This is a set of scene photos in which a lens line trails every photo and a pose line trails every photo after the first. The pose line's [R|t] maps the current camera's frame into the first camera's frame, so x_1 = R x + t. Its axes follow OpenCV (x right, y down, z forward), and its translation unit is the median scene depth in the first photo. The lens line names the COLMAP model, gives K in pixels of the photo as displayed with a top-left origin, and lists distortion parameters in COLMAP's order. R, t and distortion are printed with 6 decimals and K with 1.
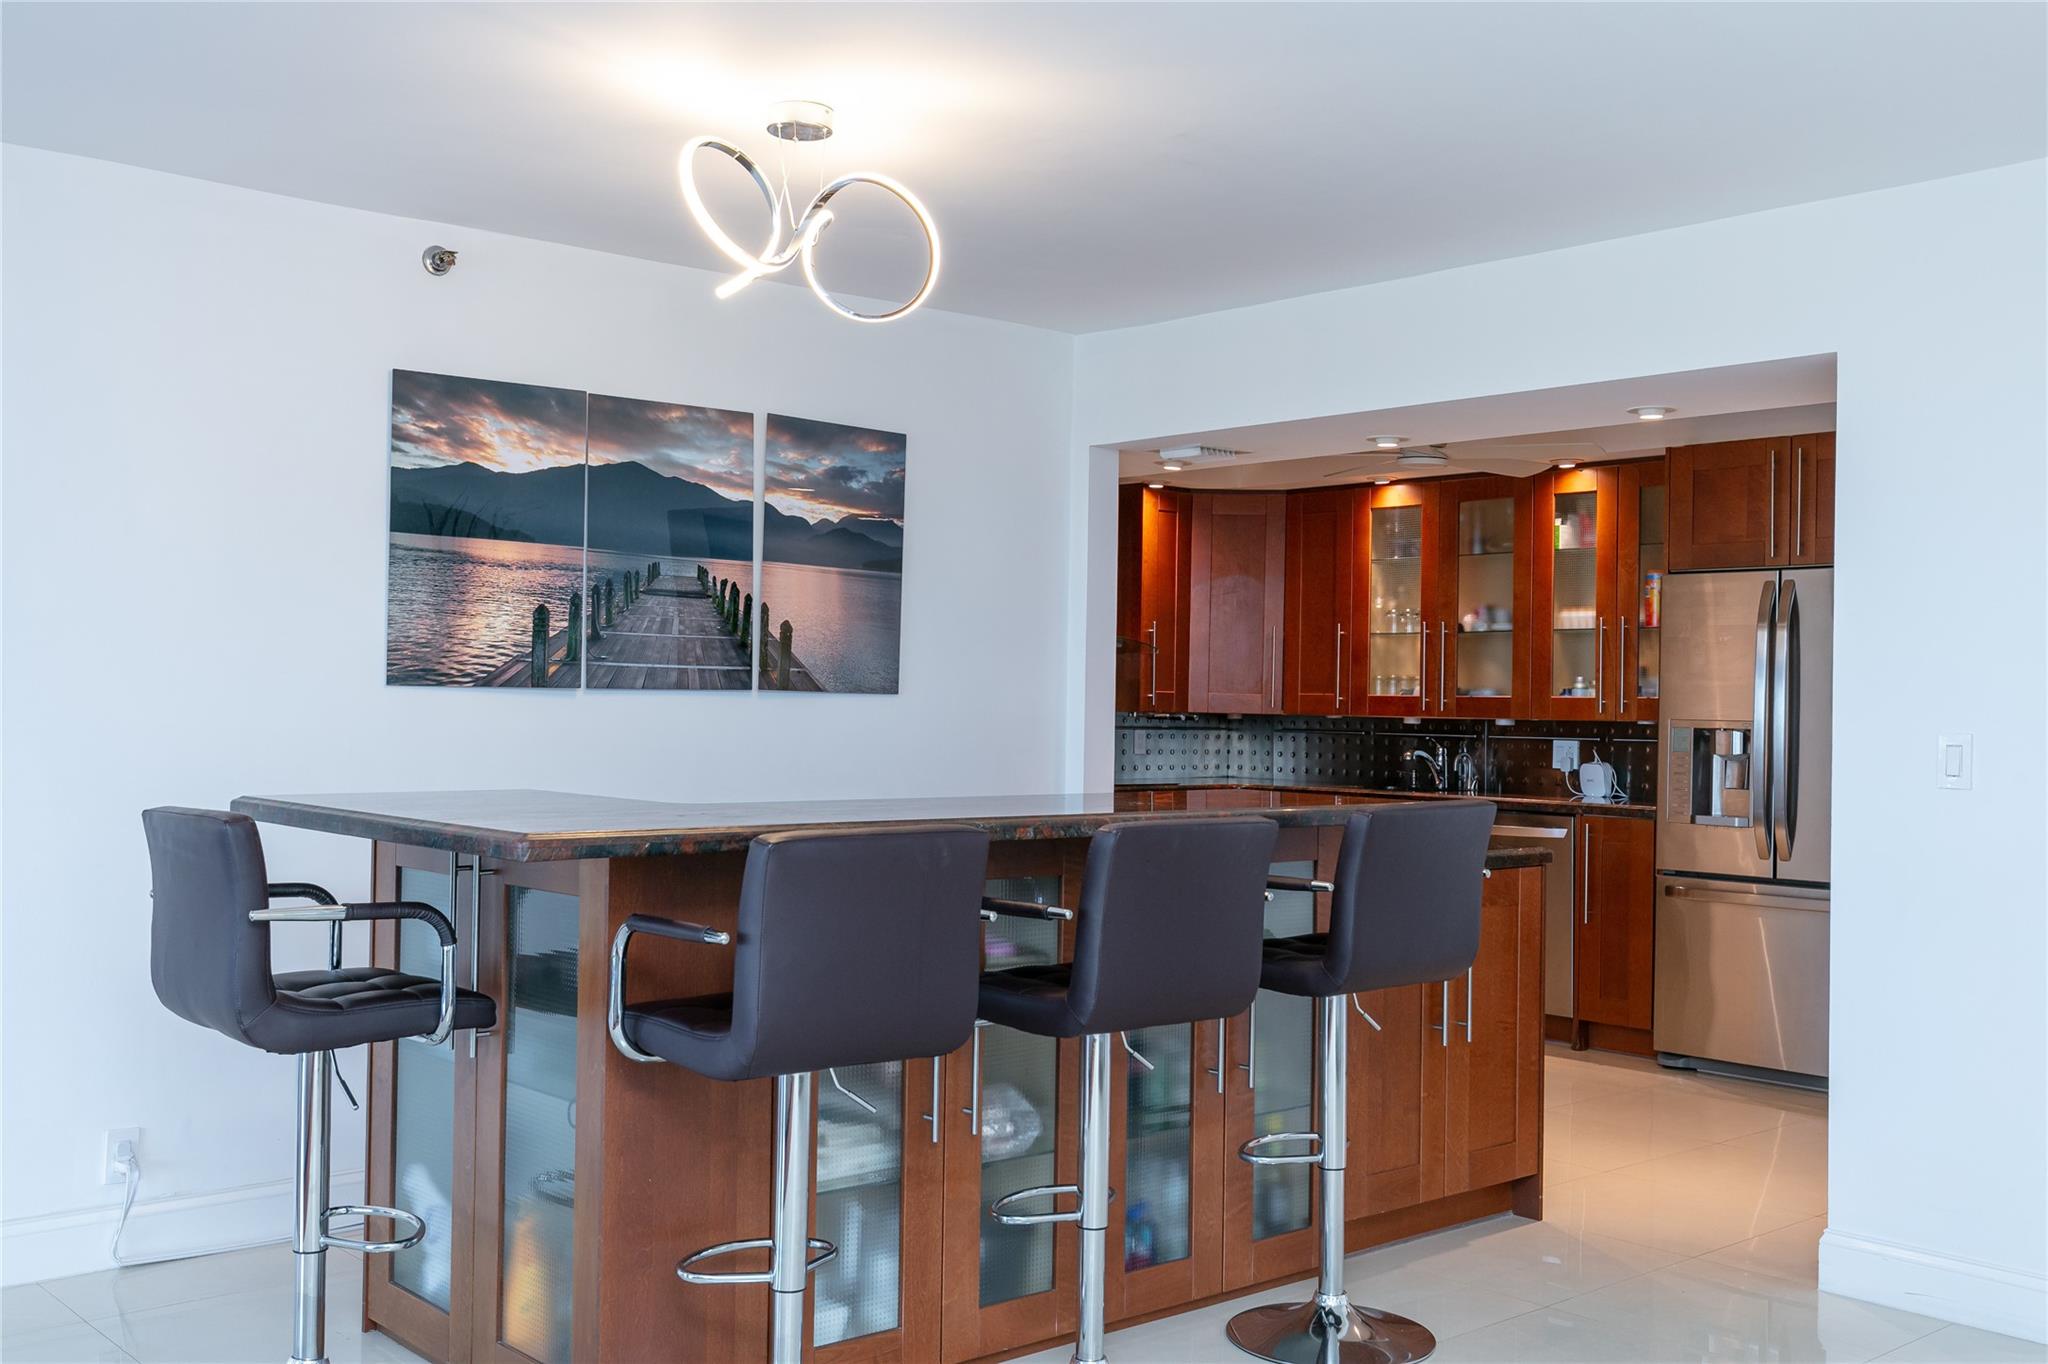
lens RADIAL K [[1967.2, 0, 1024.0], [0, 1967.2, 682.0], [0, 0, 1]] dist [0.003920, -0.001353]
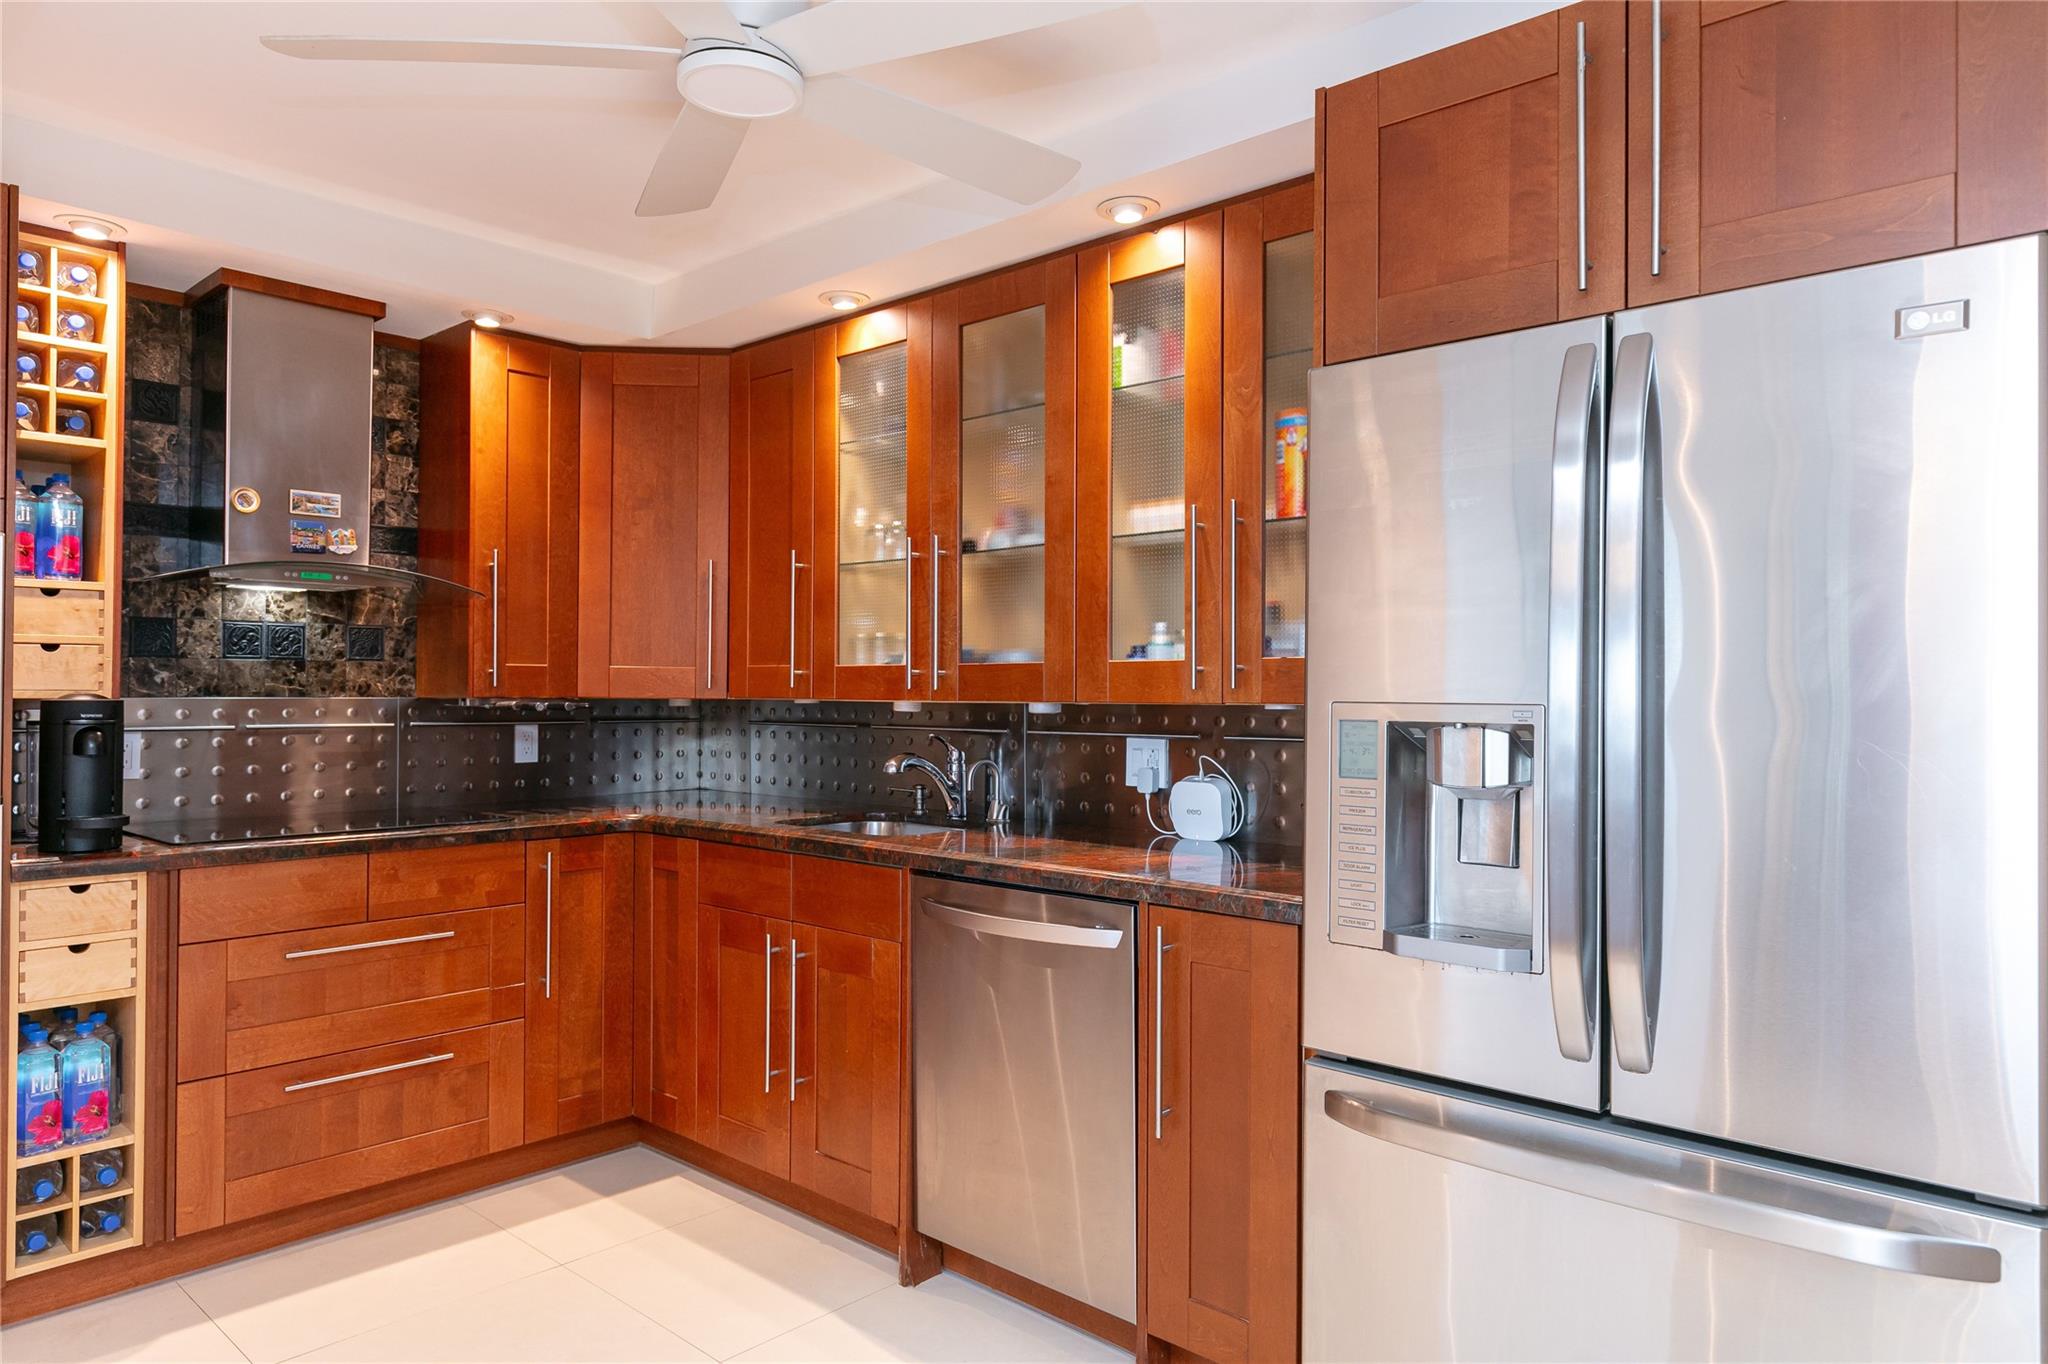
lens RADIAL K [[1288.7, 0, 1024.0], [0, 1288.7, 682.0], [0, 0, 1]] dist [0.001409, -0.000011]
pose [[0.994526, -0.011570, 0.103843, 0.294409], [0.011022, 0.999922, 0.005841, 0.015601], [-0.103902, -0.004665, 0.994577, 0.921999]]
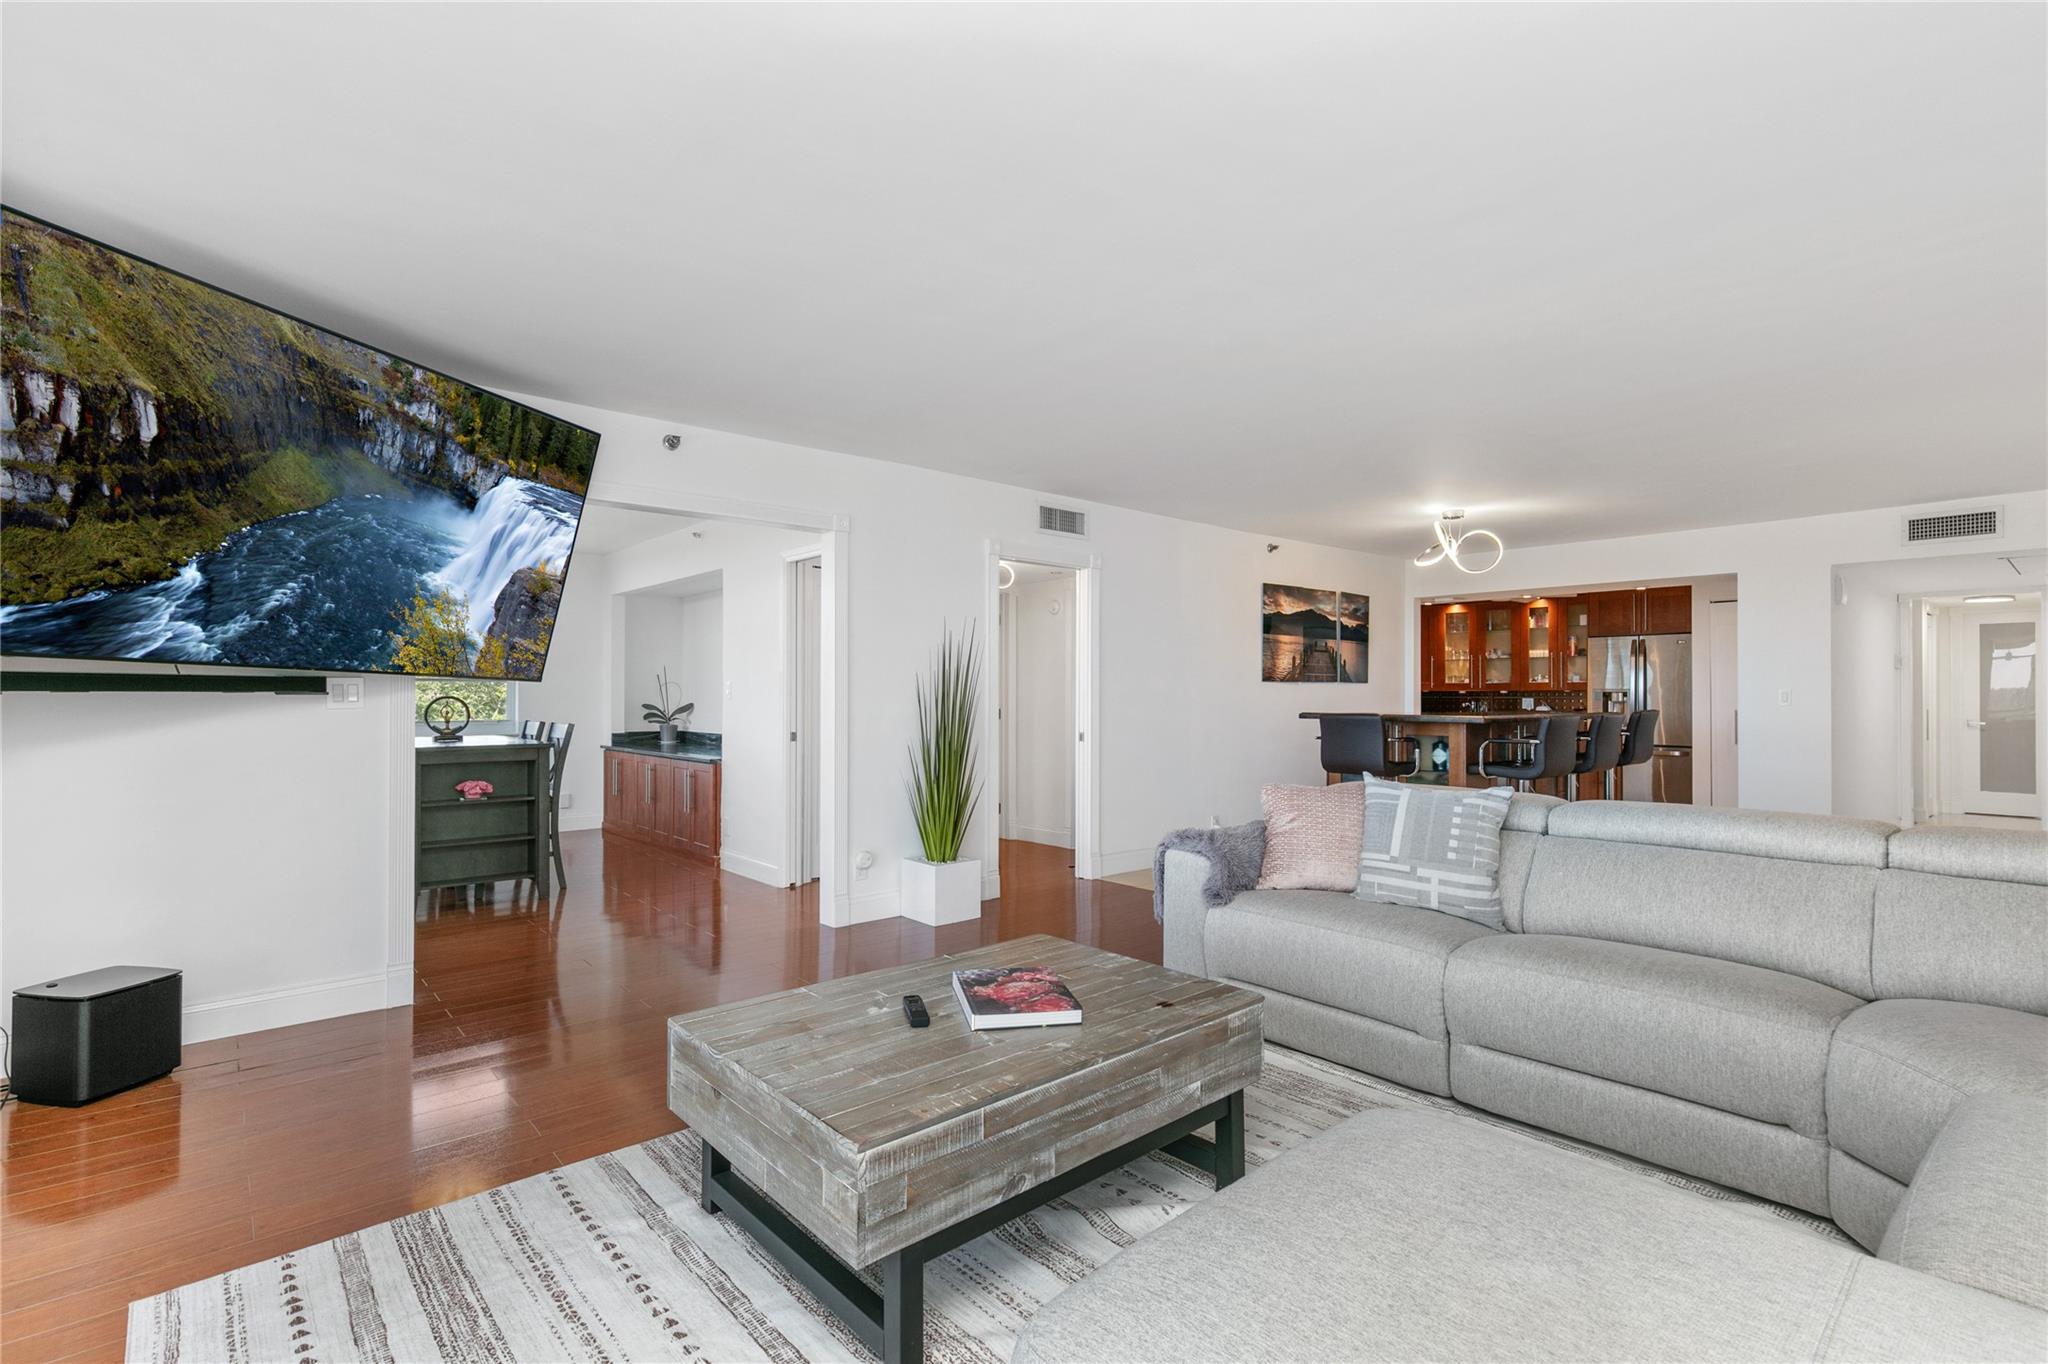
lens RADIAL K [[950.6, 0, 1024.0], [0, 950.6, 682.0], [0, 0, 1]] dist [0.022009, -0.000047]
pose [[0.999888, -0.014899, -0.001096, -0.617027], [0.014897, 0.999887, -0.001763, -0.000719], [0.001123, 0.001747, 0.999998, -0.478380]]
